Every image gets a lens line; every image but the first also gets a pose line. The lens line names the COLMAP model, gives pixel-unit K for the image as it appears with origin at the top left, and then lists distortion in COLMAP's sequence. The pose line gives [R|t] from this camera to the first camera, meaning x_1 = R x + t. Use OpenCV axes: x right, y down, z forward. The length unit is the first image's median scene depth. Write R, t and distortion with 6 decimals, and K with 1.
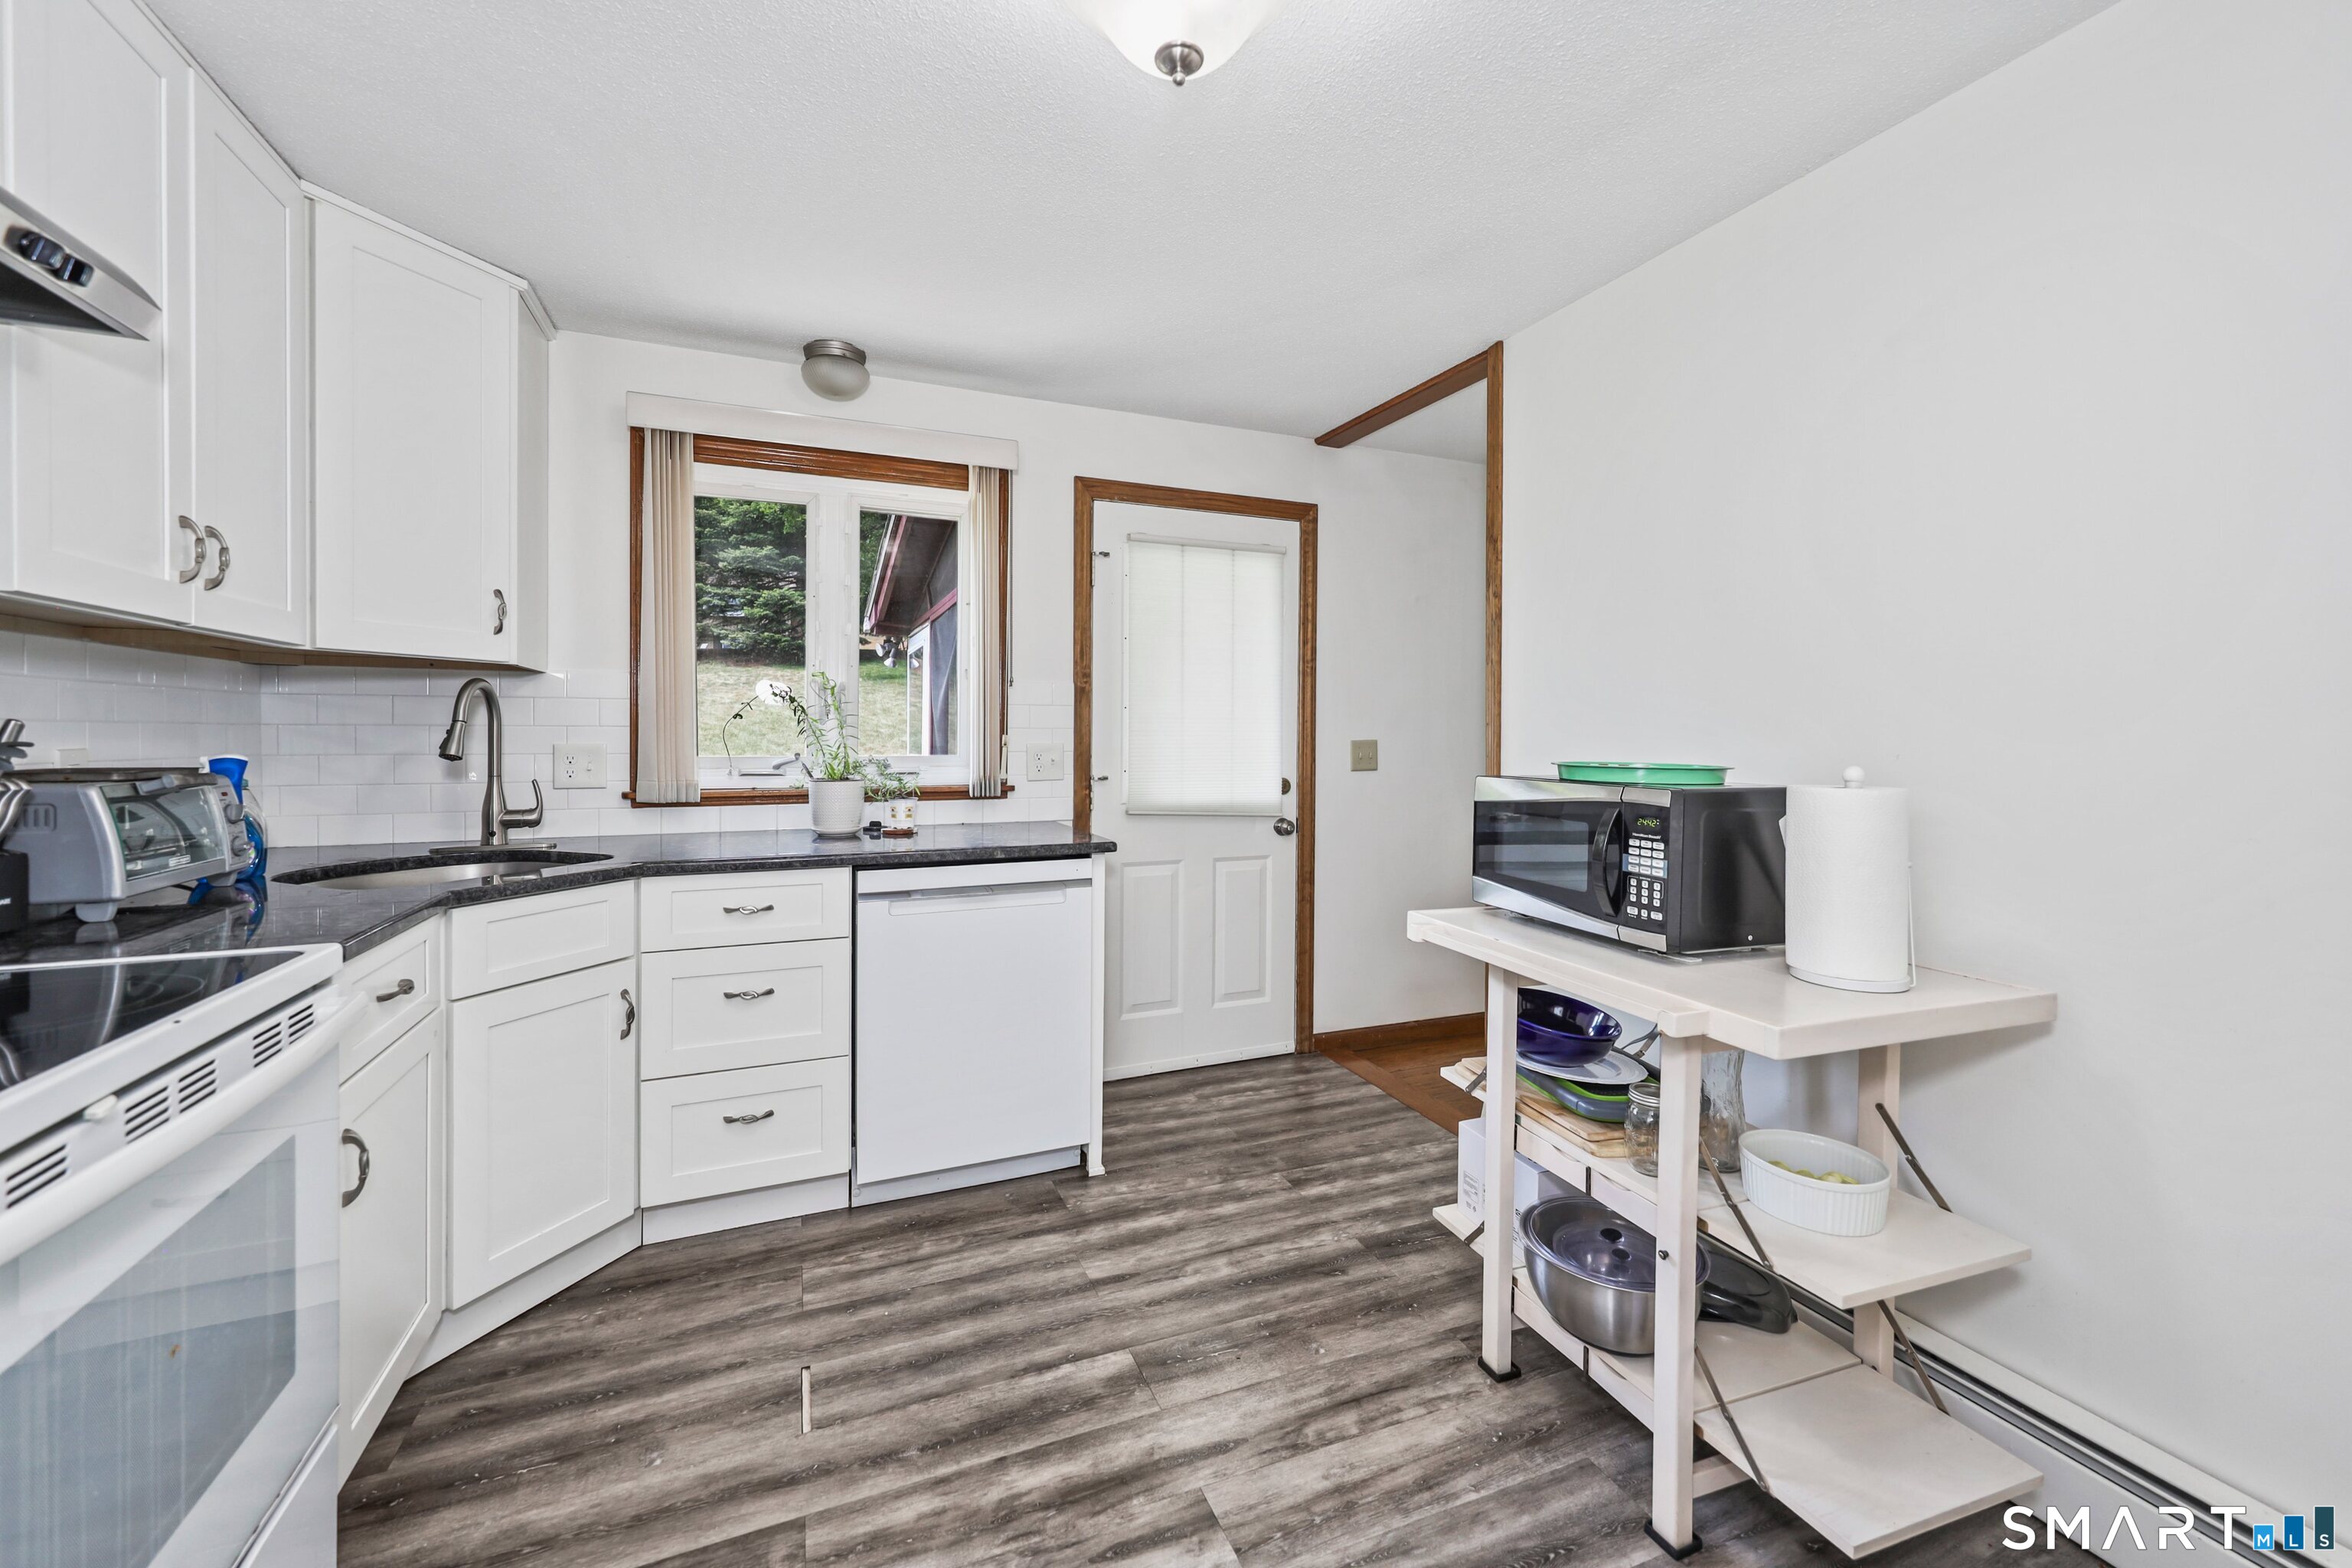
lens RADIAL K [[882.1, 0, 1157.3], [0, 882.1, 742.4], [0, 0, 1]] dist [-0.016485, 0.000096]
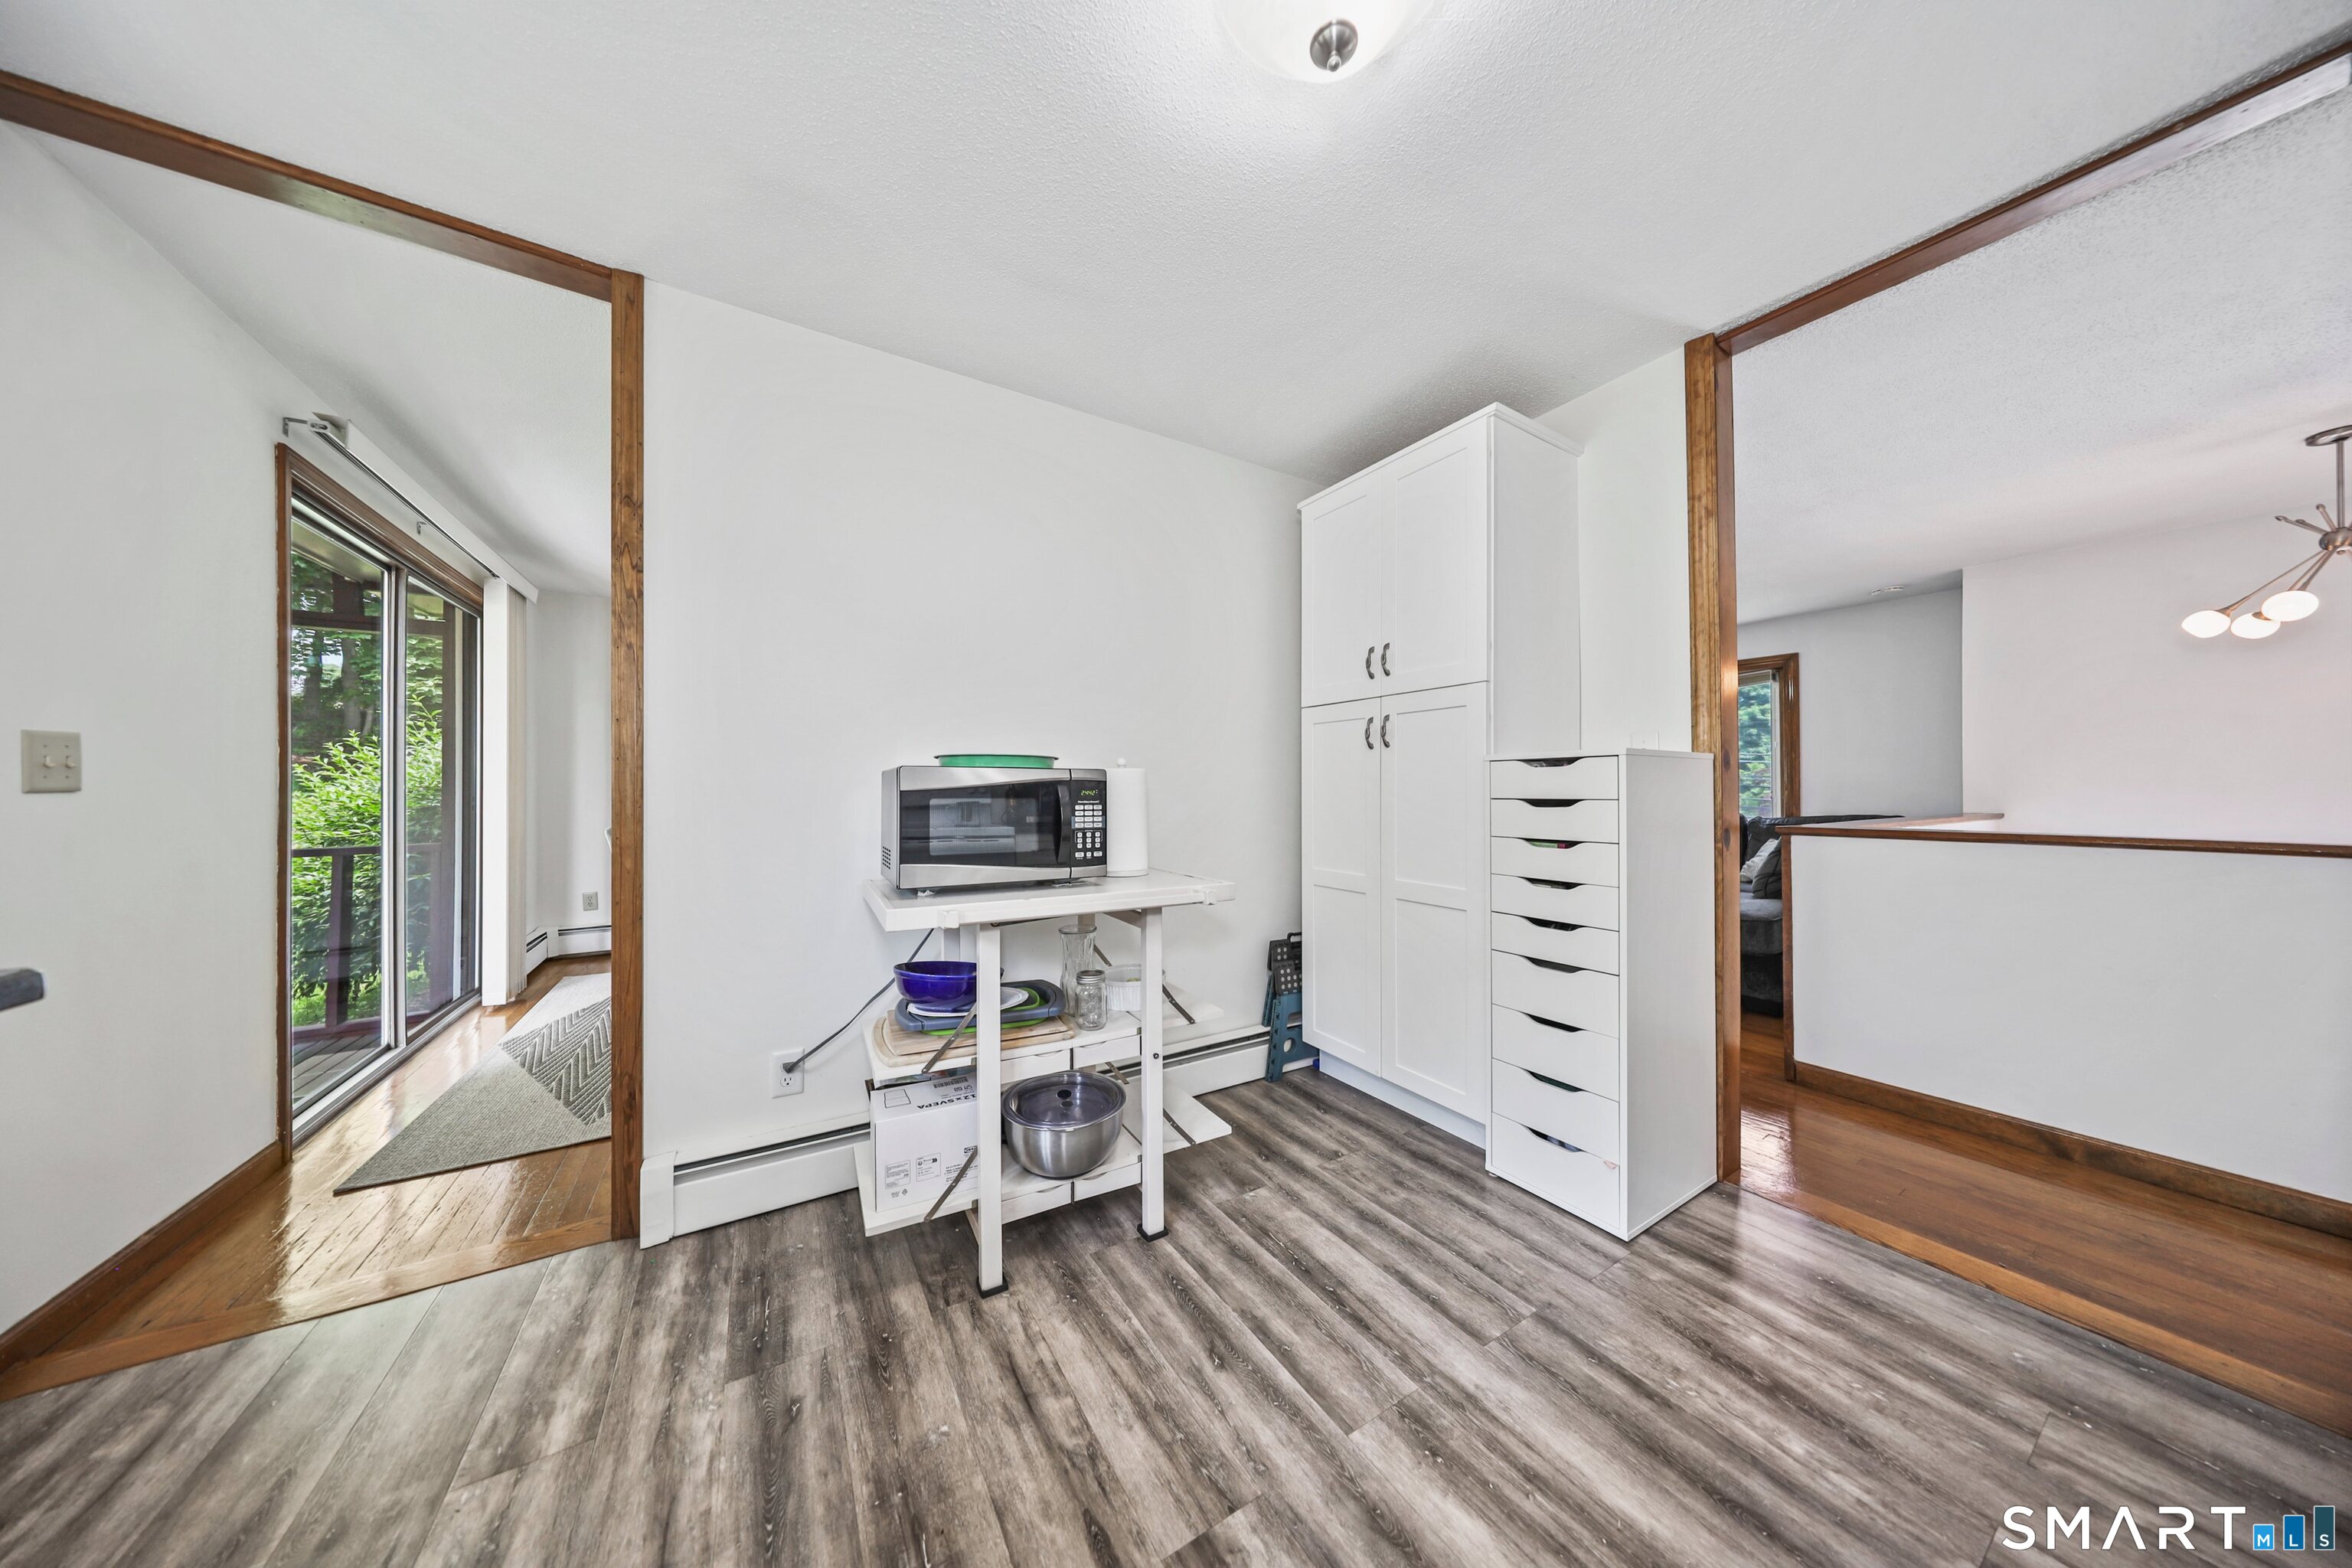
lens RADIAL K [[679.6, 0, 1158.1], [0, 679.6, 785.9], [0, 0, 1]] dist [-0.000826, 0.000176]
pose [[-0.139551, 0.000074, 0.990215, -0.274431], [0.006943, 0.999975, 0.000904, 0.036995], [-0.990191, 0.007002, -0.139548, 0.483922]]
